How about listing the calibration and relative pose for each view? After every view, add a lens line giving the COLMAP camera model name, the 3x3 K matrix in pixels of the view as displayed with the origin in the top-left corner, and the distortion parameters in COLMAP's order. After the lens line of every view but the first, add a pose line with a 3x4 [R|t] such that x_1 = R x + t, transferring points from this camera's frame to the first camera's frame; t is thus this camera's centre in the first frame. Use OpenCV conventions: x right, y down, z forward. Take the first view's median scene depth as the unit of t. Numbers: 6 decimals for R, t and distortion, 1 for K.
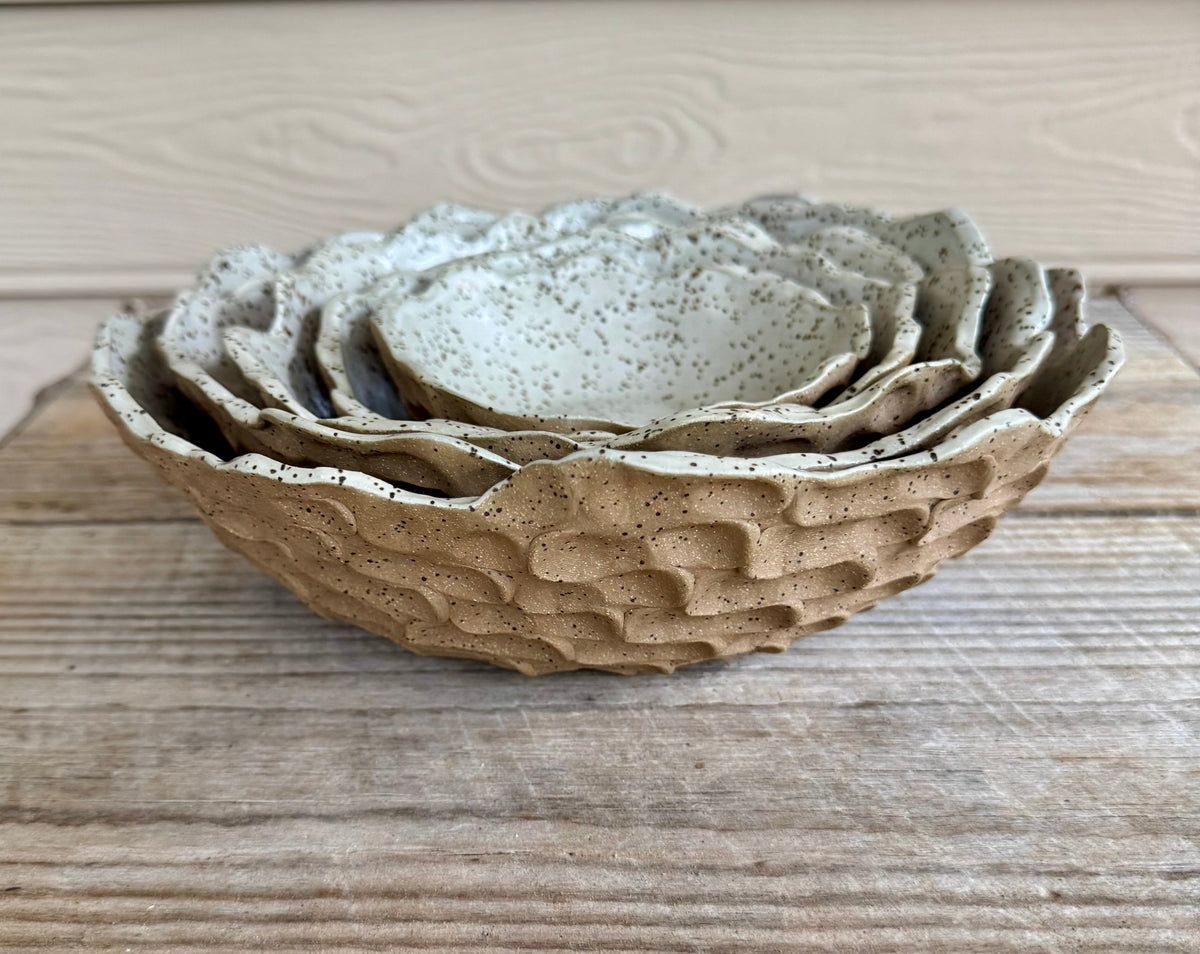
lens RADIAL K [[1186.1, 0, 559.7], [0, 1186.1, 528.9], [0, 0, 1]] dist [0.153061, -0.422504]
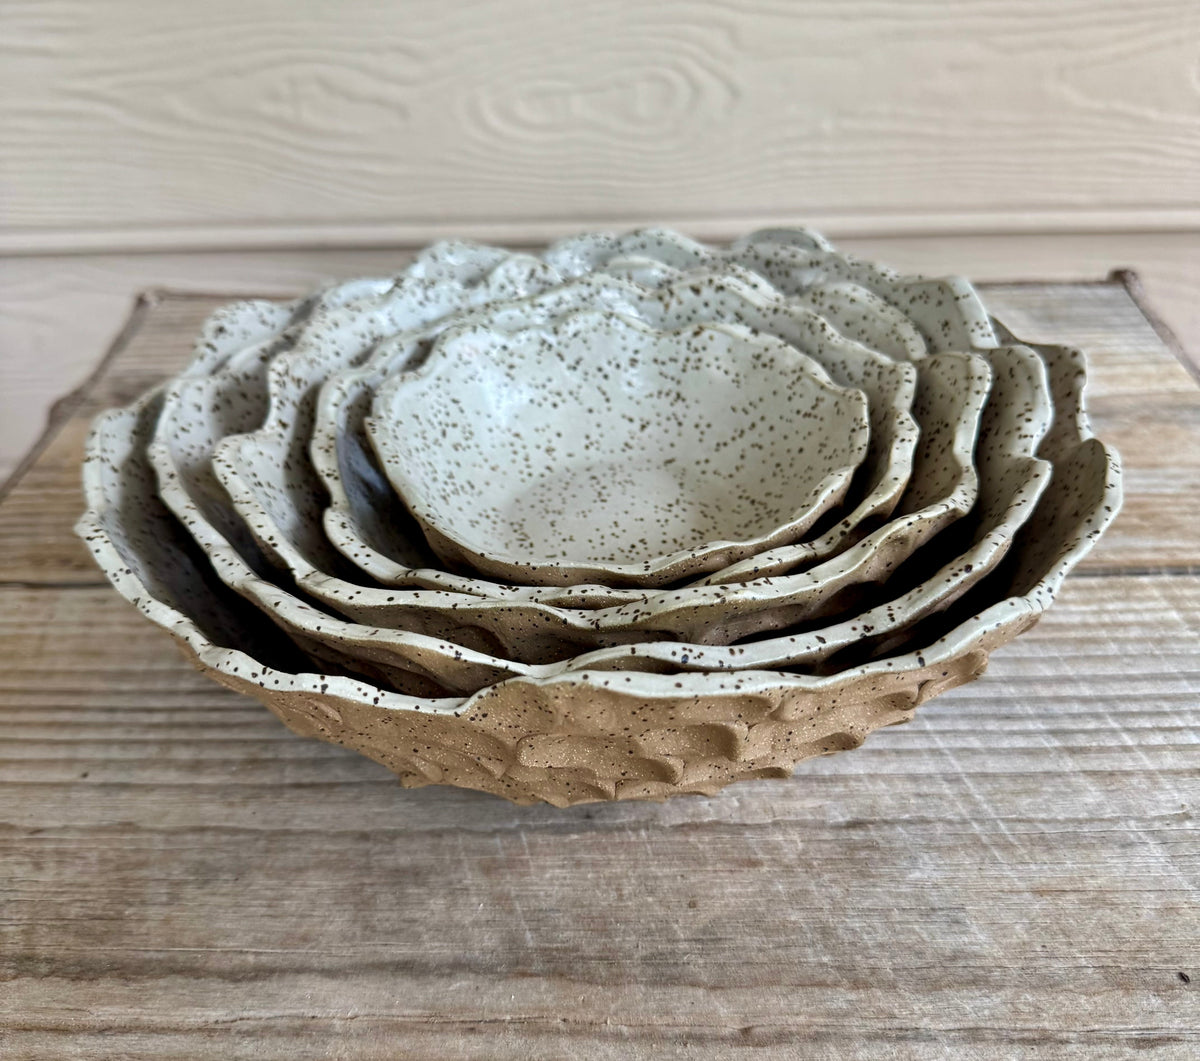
lens RADIAL K [[1121.7, 0, 600.0], [0, 1121.7, 530.5], [0, 0, 1]] dist [0.119572, -0.313230]
pose [[0.999896, -0.012725, 0.006828, 0.033032], [0.011748, 0.991721, 0.127871, -0.232514], [-0.008399, -0.127778, 0.991767, 0.071580]]
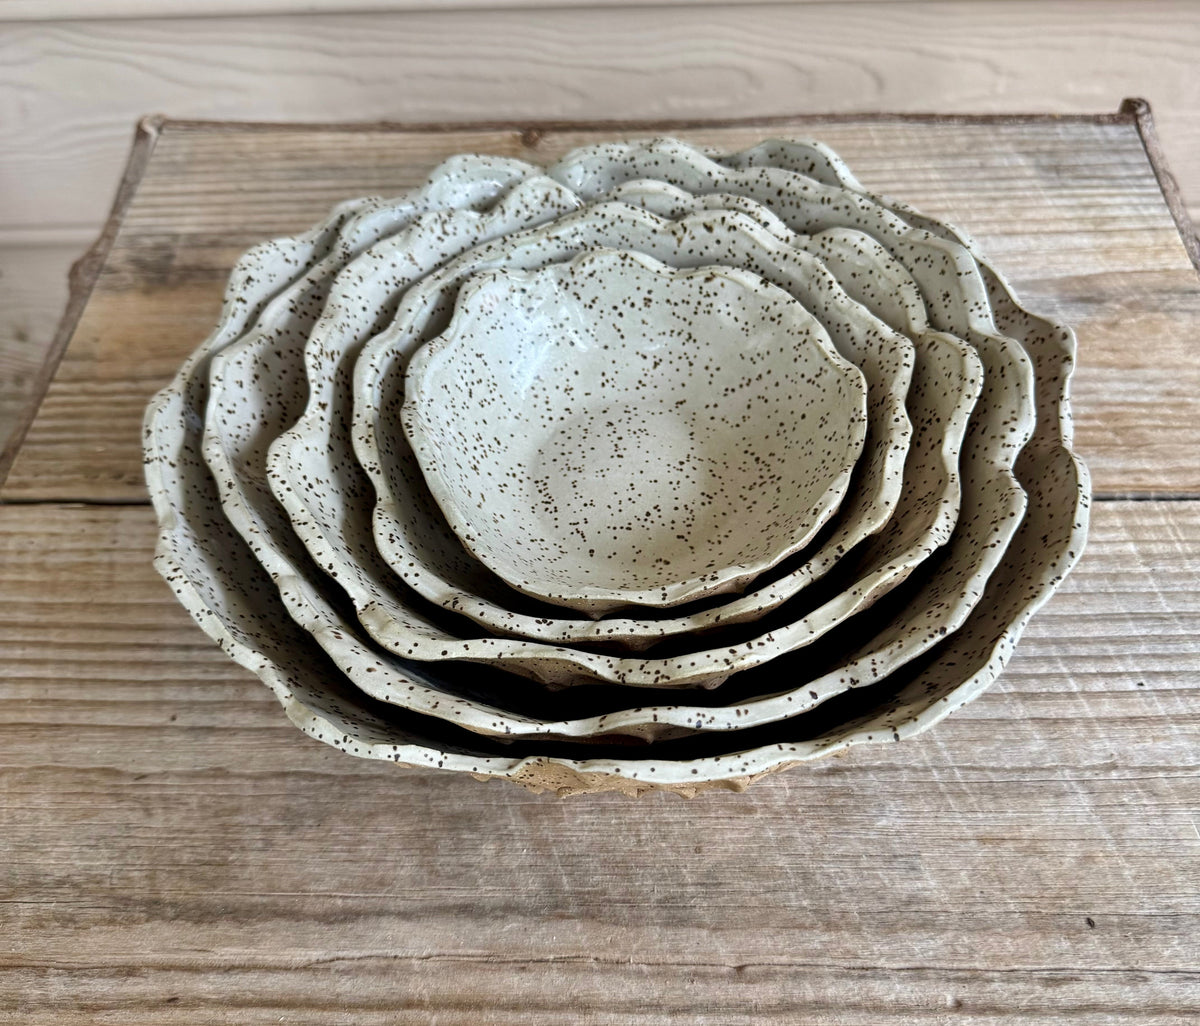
lens RADIAL K [[1109.3, 0, 610.9], [0, 1109.3, 480.6], [0, 0, 1]] dist [0.141096, -0.346191]
pose [[0.999659, -0.019514, 0.017354, 0.011904], [0.011125, 0.919452, 0.393044, -0.587631], [-0.023626, -0.392717, 0.919356, 0.068300]]
